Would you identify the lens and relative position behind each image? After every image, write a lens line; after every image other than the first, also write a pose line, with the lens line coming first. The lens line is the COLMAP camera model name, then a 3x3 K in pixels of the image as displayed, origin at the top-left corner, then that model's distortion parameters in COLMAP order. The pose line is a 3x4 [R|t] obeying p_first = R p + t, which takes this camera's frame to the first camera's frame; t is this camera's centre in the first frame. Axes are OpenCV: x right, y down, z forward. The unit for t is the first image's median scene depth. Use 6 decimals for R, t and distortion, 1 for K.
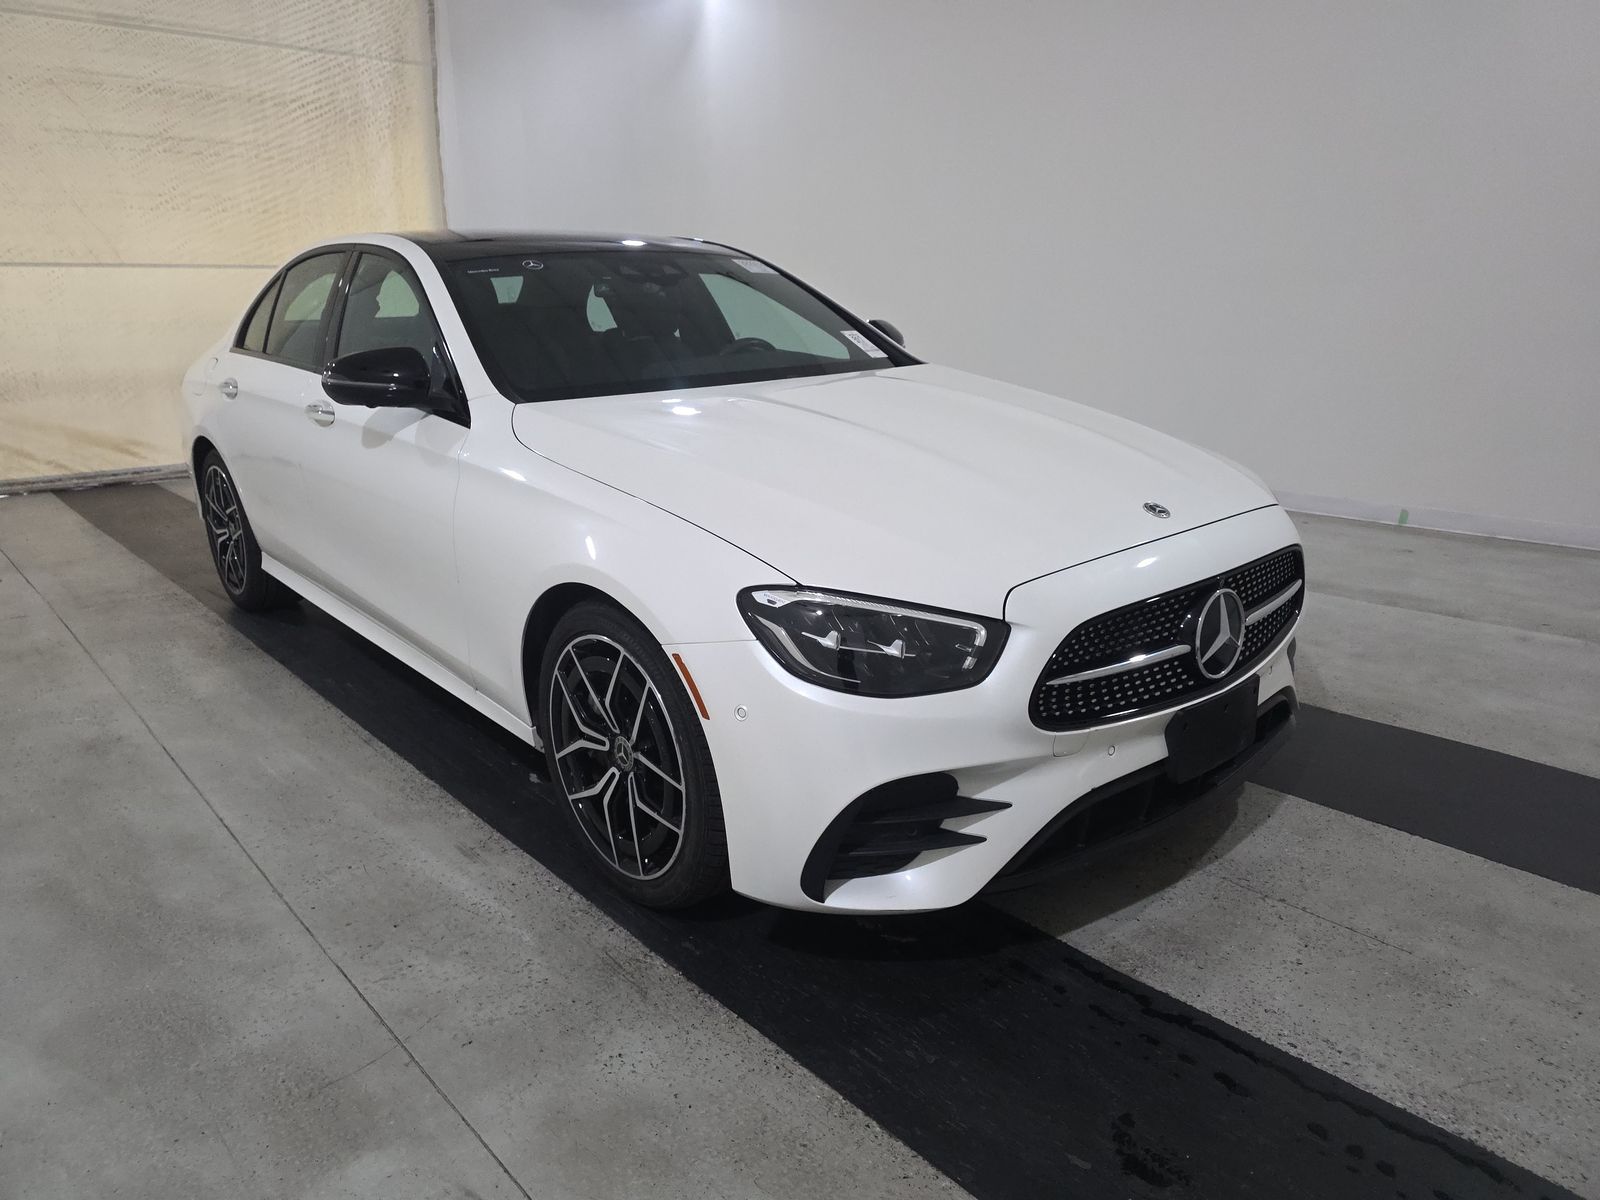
lens RADIAL K [[1091.3, 0, 795.4], [0, 1091.3, 600.8], [0, 0, 1]] dist [0.051205, -0.033759]
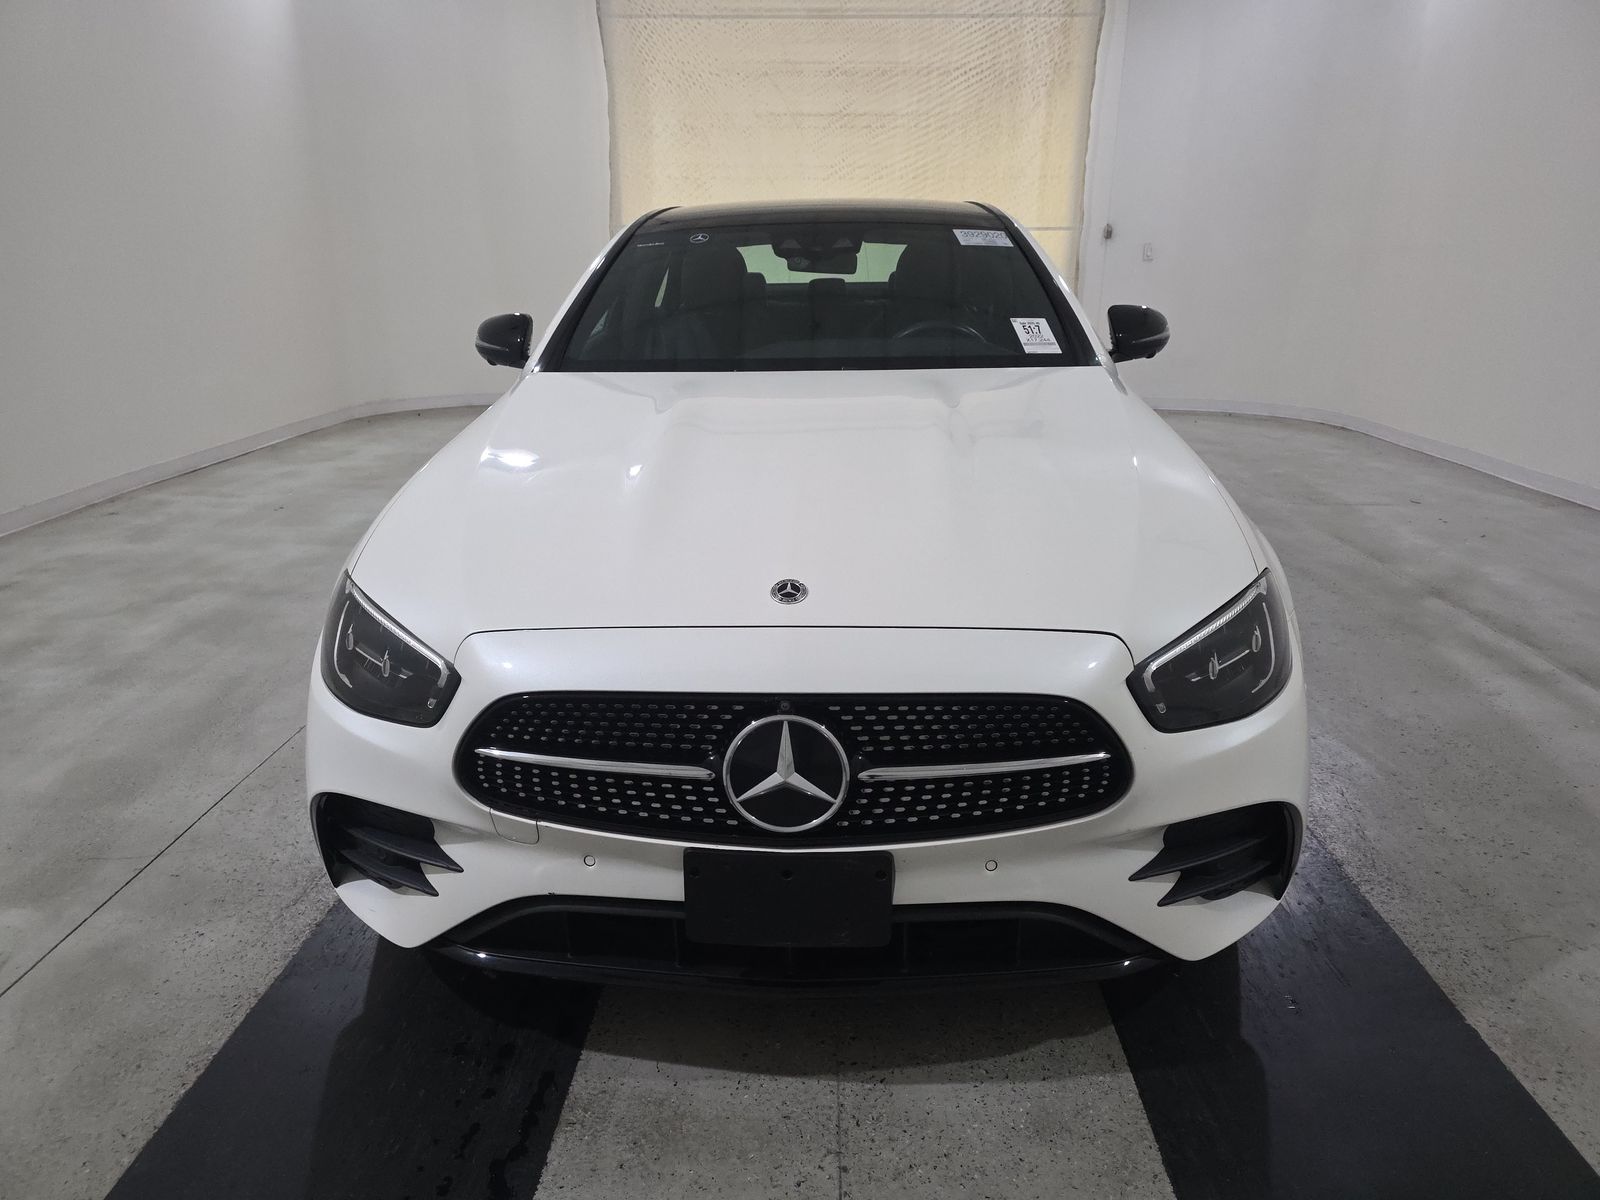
lens RADIAL K [[1080.8, 0, 803.8], [0, 1080.8, 622.9], [0, 0, 1]] dist [0.045756, -0.036618]
pose [[0.716995, 0.241894, -0.653762, 0.255671], [-0.202131, 0.969712, 0.137116, -0.051350], [0.667129, 0.033834, 0.744173, 0.144697]]
